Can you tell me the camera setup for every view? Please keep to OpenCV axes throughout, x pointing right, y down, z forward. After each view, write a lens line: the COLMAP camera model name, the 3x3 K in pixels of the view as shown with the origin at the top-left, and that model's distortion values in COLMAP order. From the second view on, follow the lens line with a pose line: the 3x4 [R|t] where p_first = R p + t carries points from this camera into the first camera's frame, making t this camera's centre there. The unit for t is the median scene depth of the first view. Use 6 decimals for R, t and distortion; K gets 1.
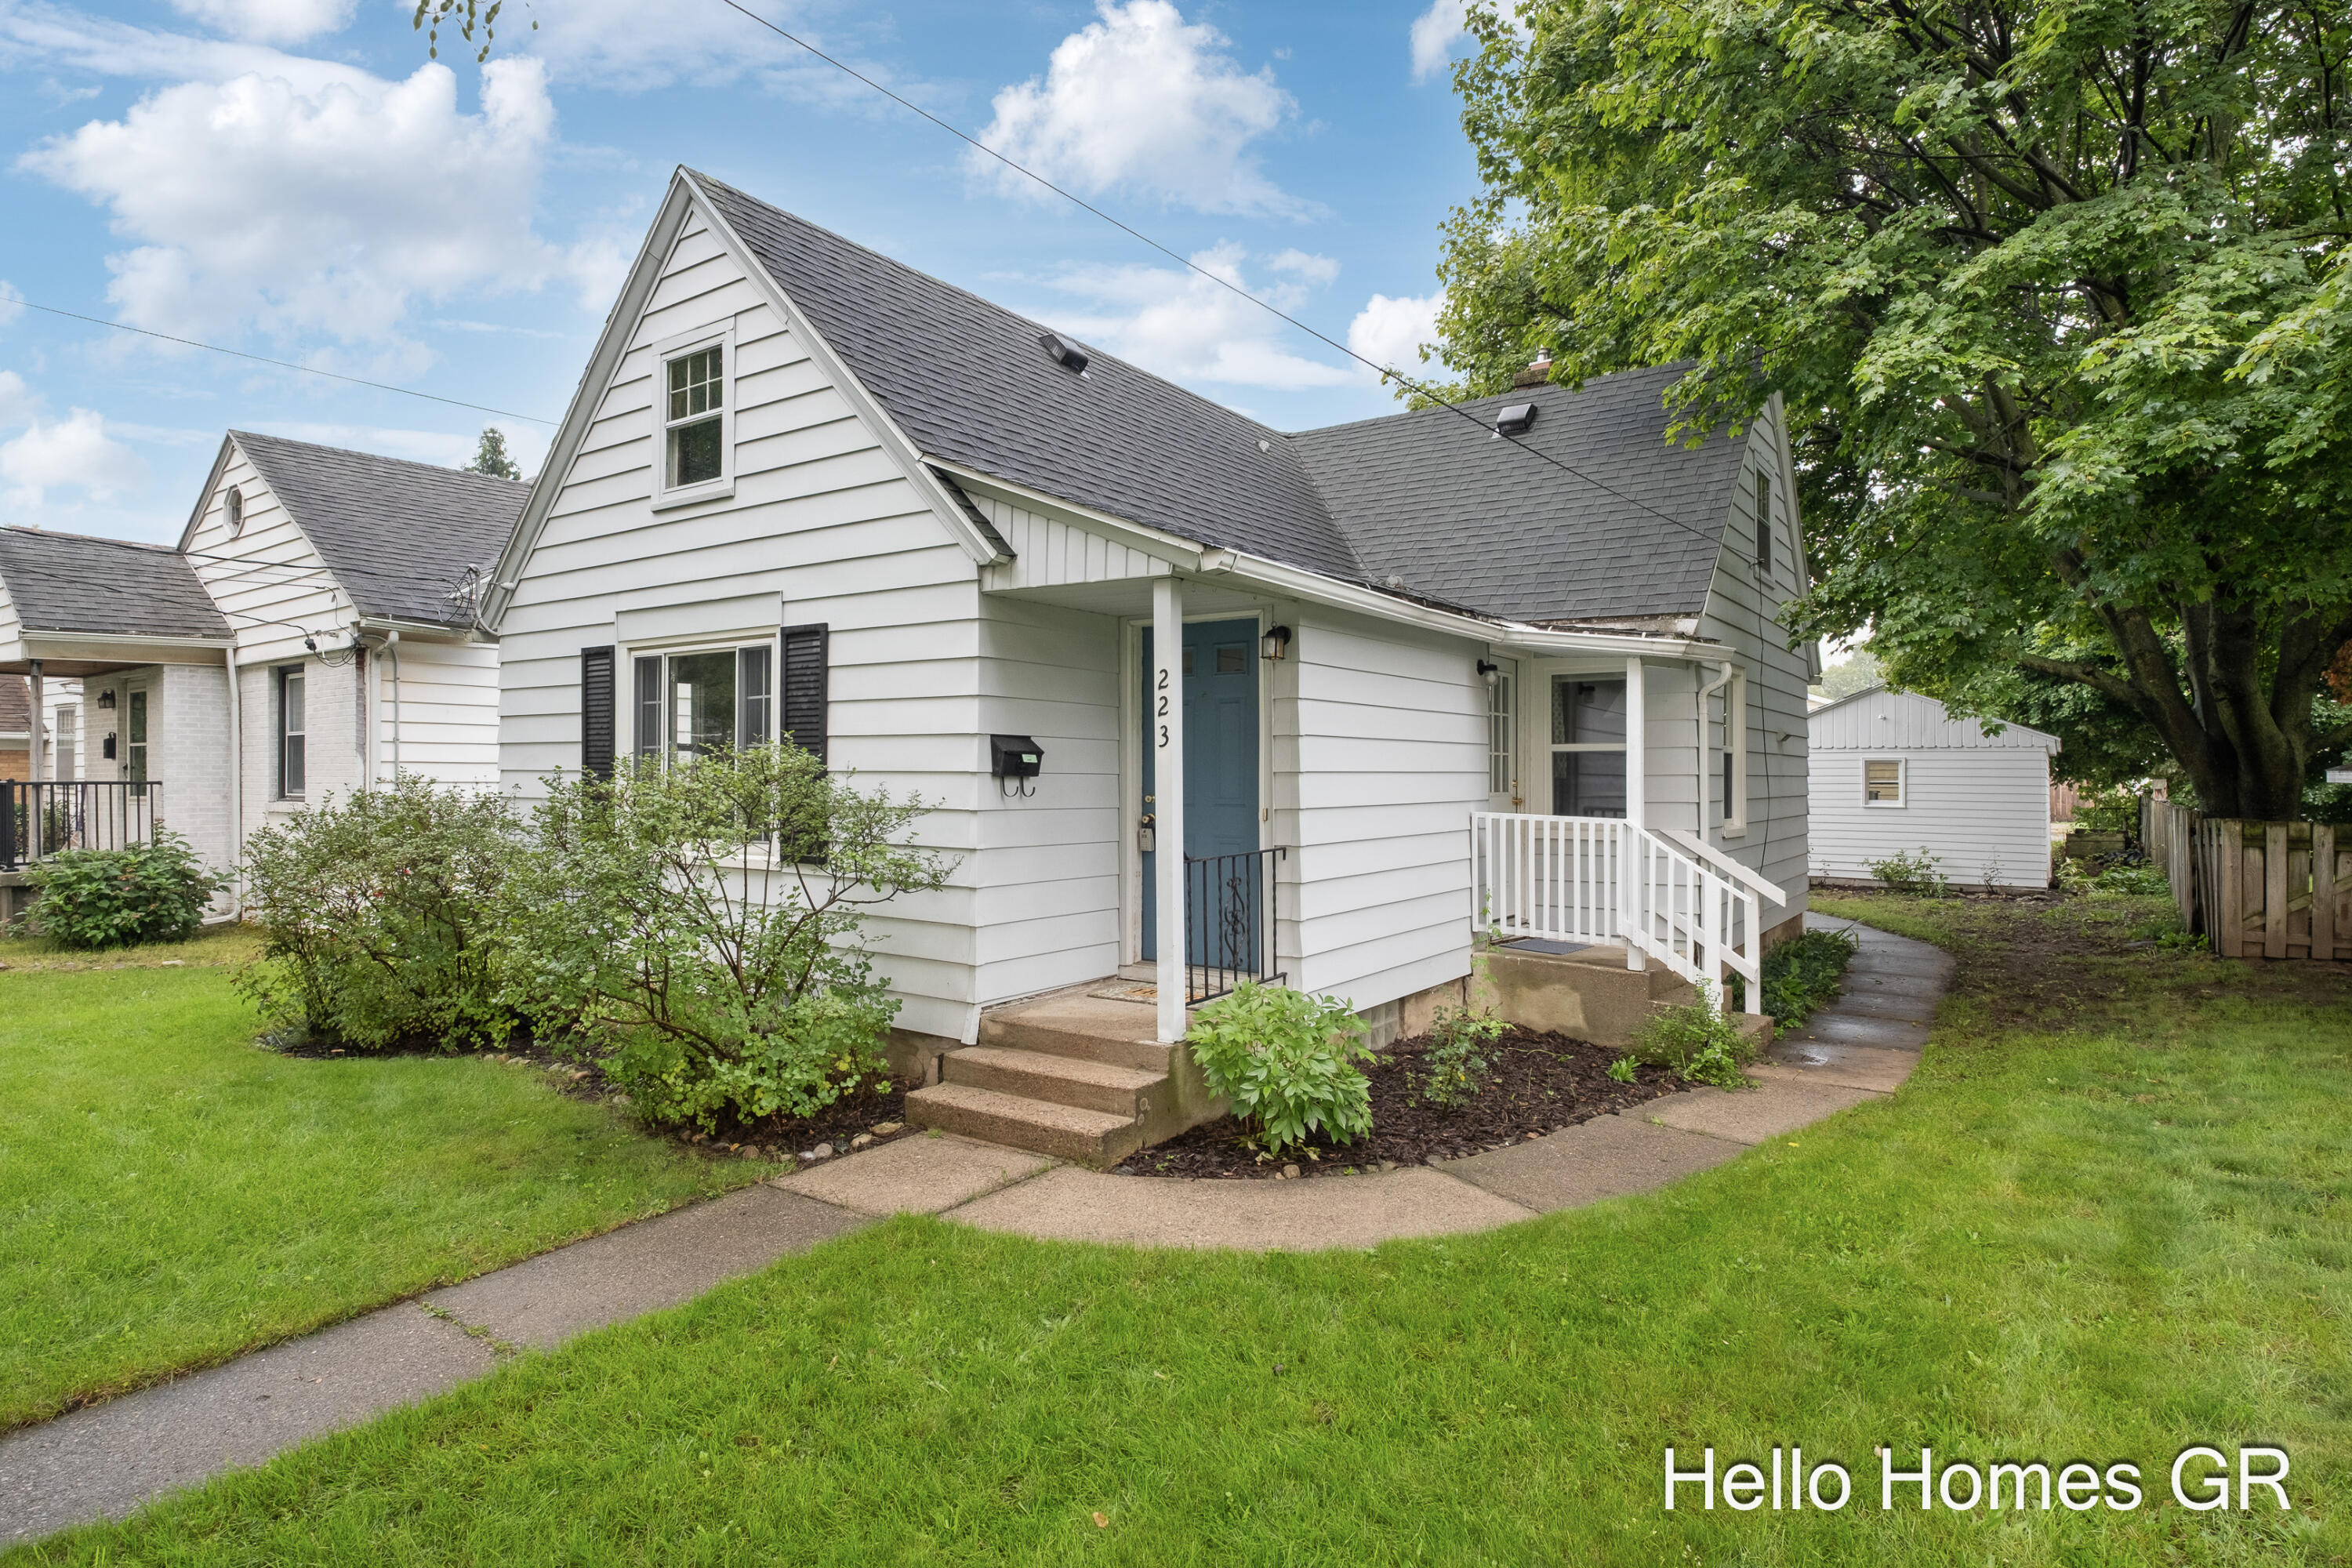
lens RADIAL K [[1204.2, 0, 1186.1], [0, 1204.2, 773.5], [0, 0, 1]] dist [0.012029, -0.000437]
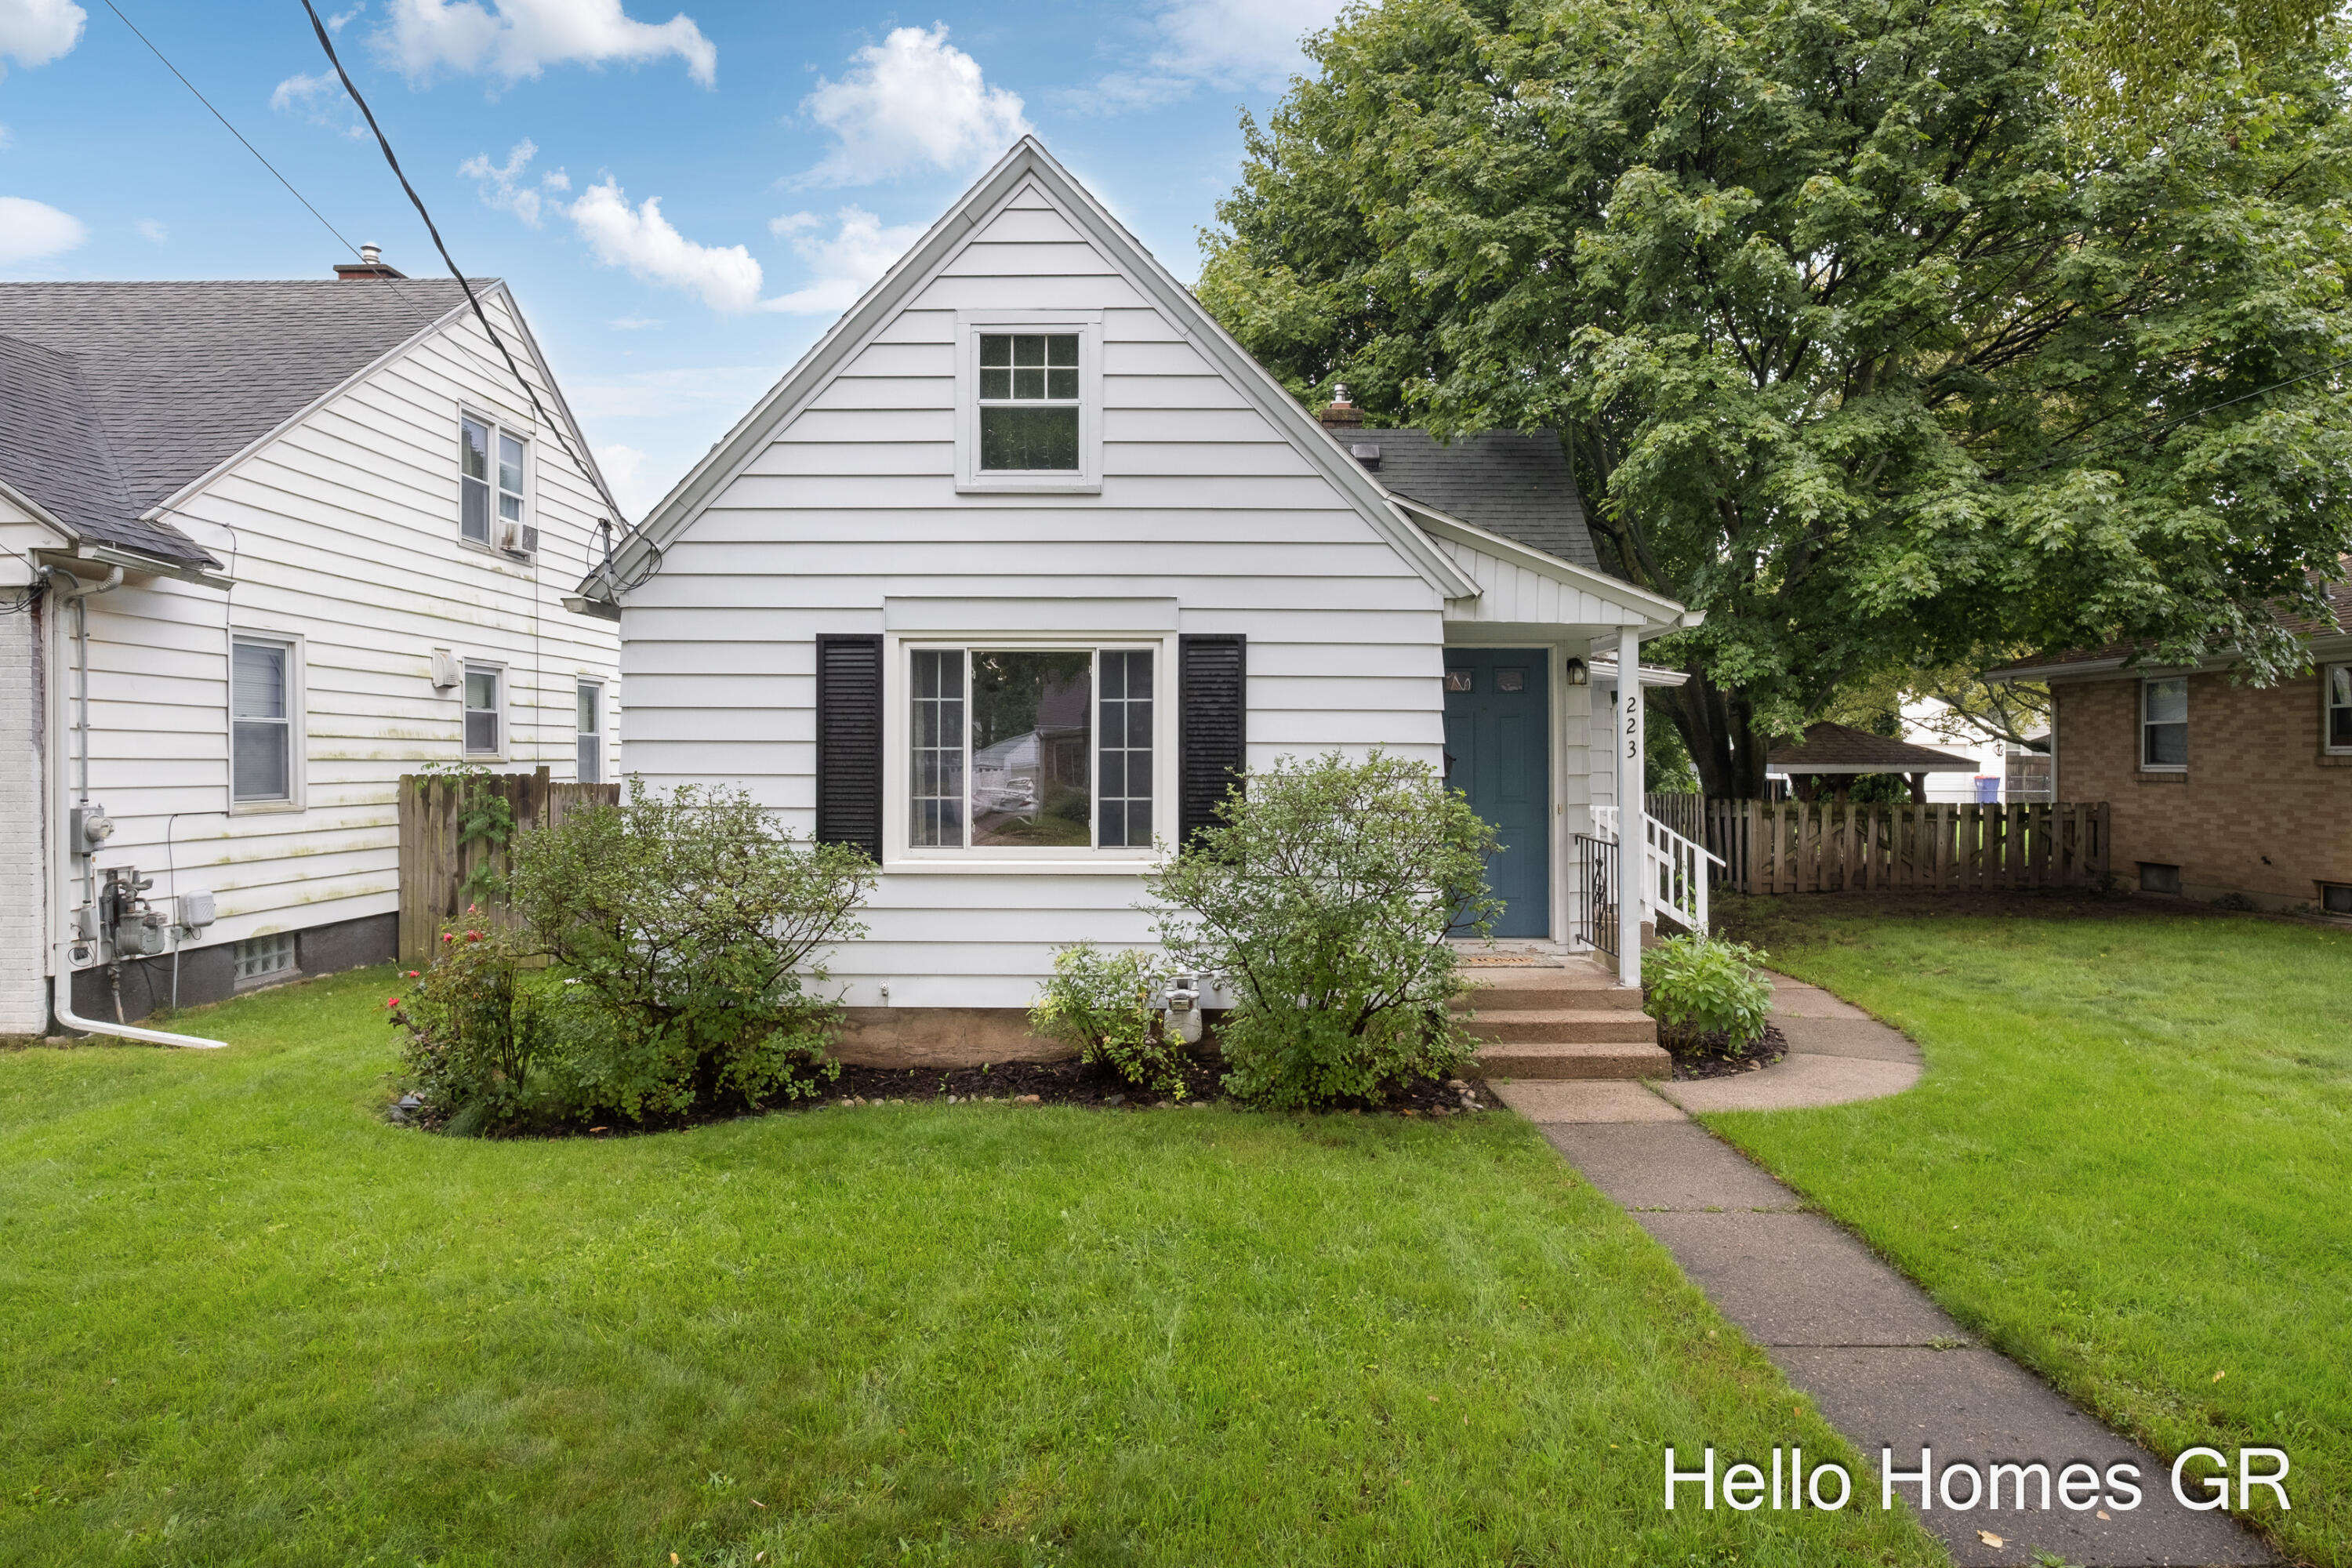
lens RADIAL K [[1387.1, 0, 1168.0], [0, 1387.1, 771.3], [0, 0, 1]] dist [0.004409, 0.002203]
pose [[0.829563, -0.005075, 0.558389, -0.927035], [0.000086, 0.999960, 0.008961, -0.015134], [-0.558412, -0.007385, 0.829531, 0.034055]]
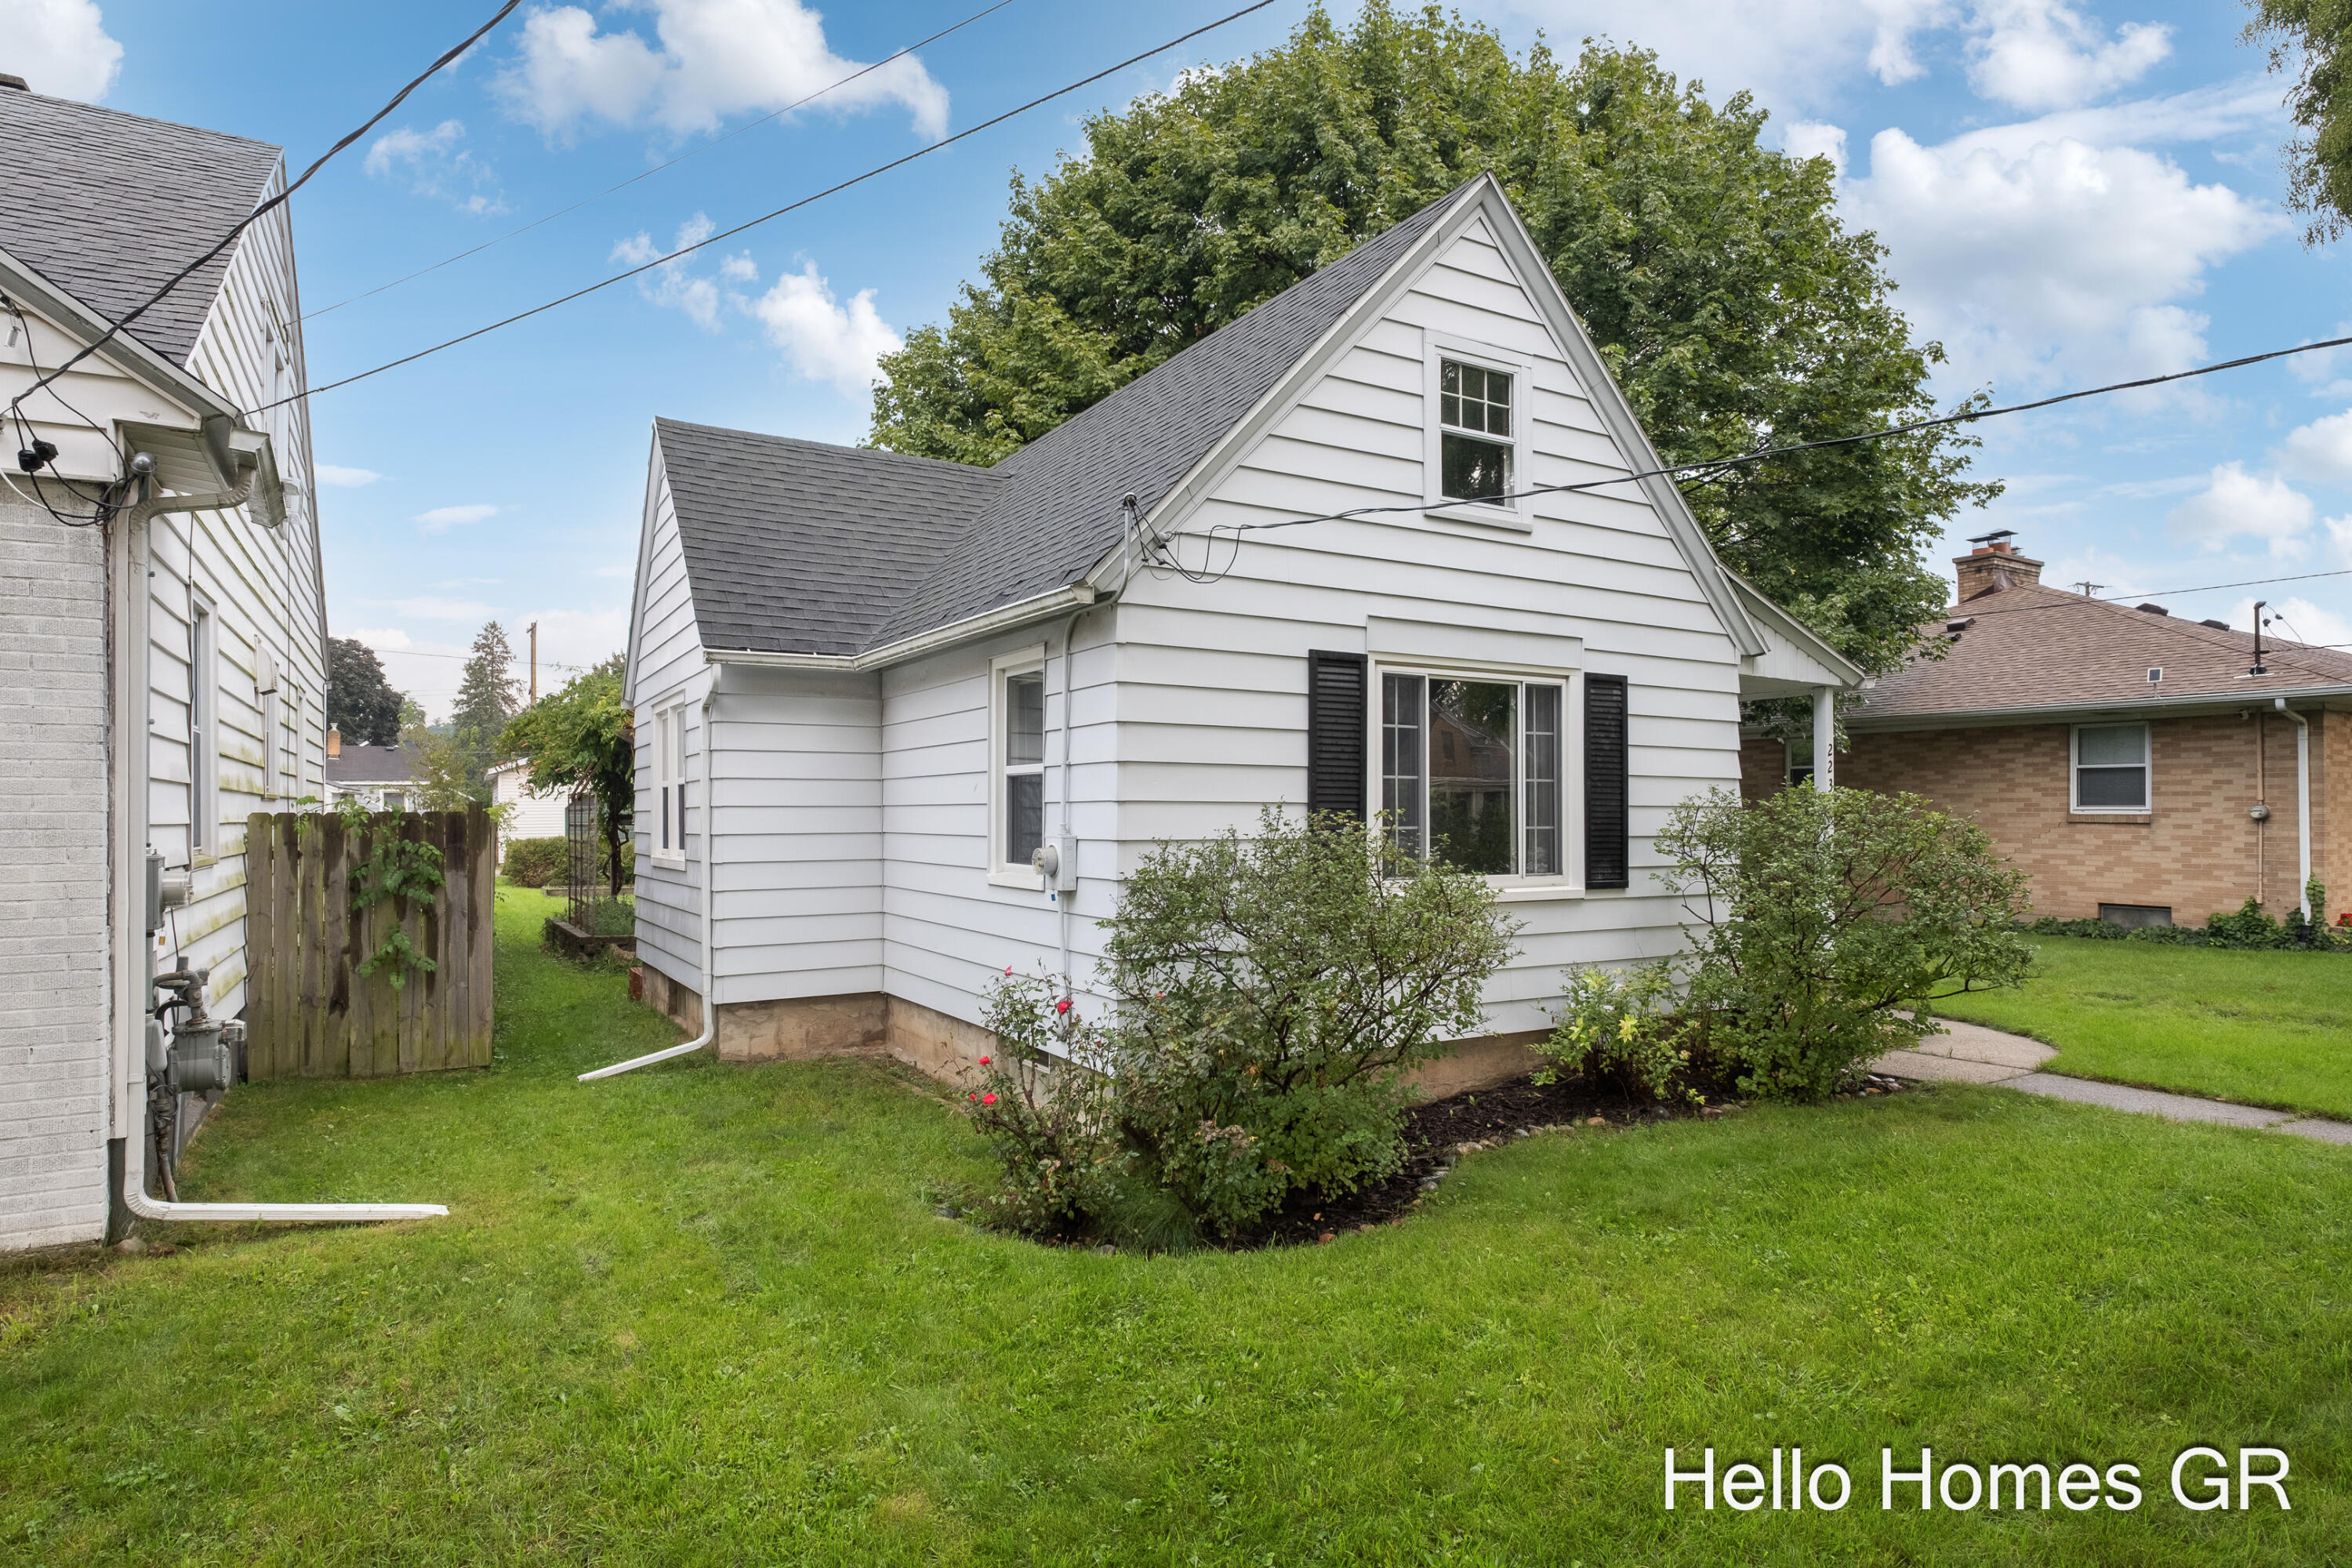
lens RADIAL K [[1269.3, 0, 1166.3], [0, 1269.3, 804.7], [0, 0, 1]] dist [0.000730, 0.000227]
pose [[0.426475, 0.006098, 0.904479, -1.416424], [-0.000361, 0.999978, -0.006572, 0.004380], [-0.904499, 0.002476, 0.426468, 0.796167]]
